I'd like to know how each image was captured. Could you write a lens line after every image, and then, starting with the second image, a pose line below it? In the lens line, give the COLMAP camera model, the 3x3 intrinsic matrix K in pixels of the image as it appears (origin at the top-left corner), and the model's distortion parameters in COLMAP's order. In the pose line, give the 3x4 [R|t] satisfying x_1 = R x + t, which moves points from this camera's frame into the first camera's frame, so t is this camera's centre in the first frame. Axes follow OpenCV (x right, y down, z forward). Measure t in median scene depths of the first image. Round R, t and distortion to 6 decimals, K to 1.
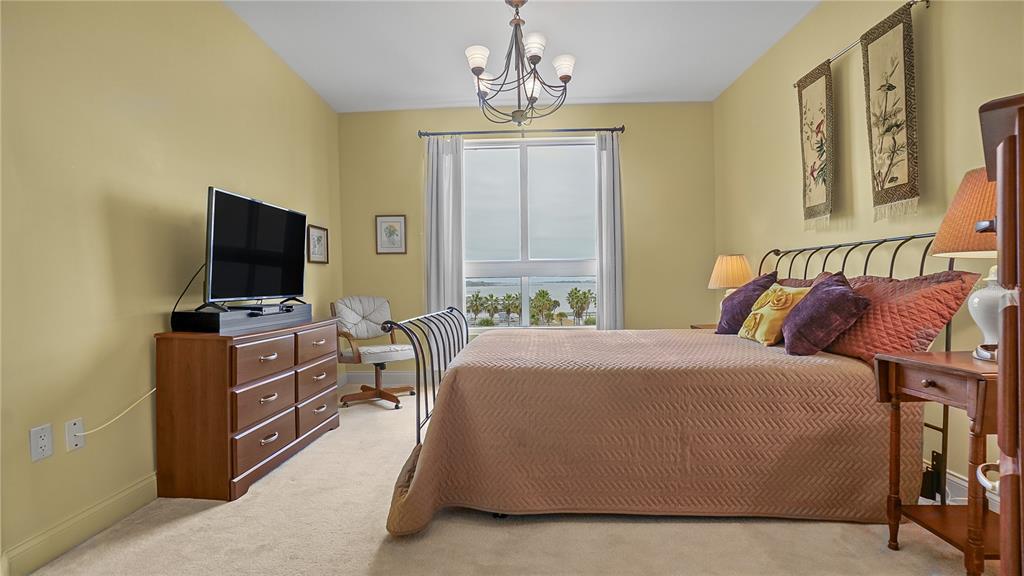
lens RADIAL K [[461.2, 0, 510.3], [0, 461.2, 283.9], [0, 0, 1]] dist [-0.049027, 0.011004]
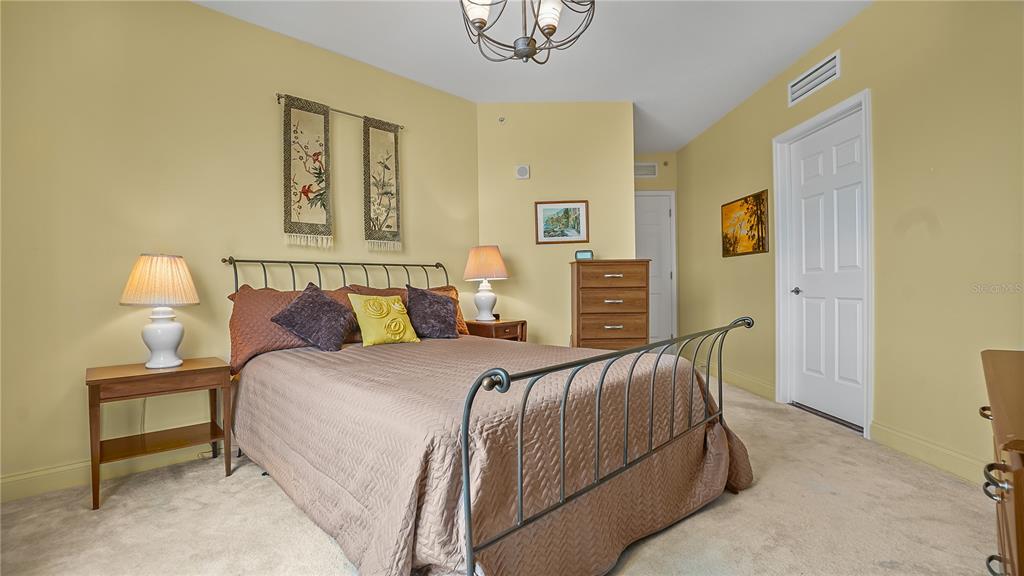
lens RADIAL K [[461.2, 0, 505.8], [0, 461.2, 290.3], [0, 0, 1]] dist [-0.049027, 0.011004]
pose [[-0.728473, 0.016404, 0.684878, -0.442186], [0.026420, 0.999642, 0.004158, -0.003657], [-0.684565, 0.021123, -0.728646, 1.533212]]
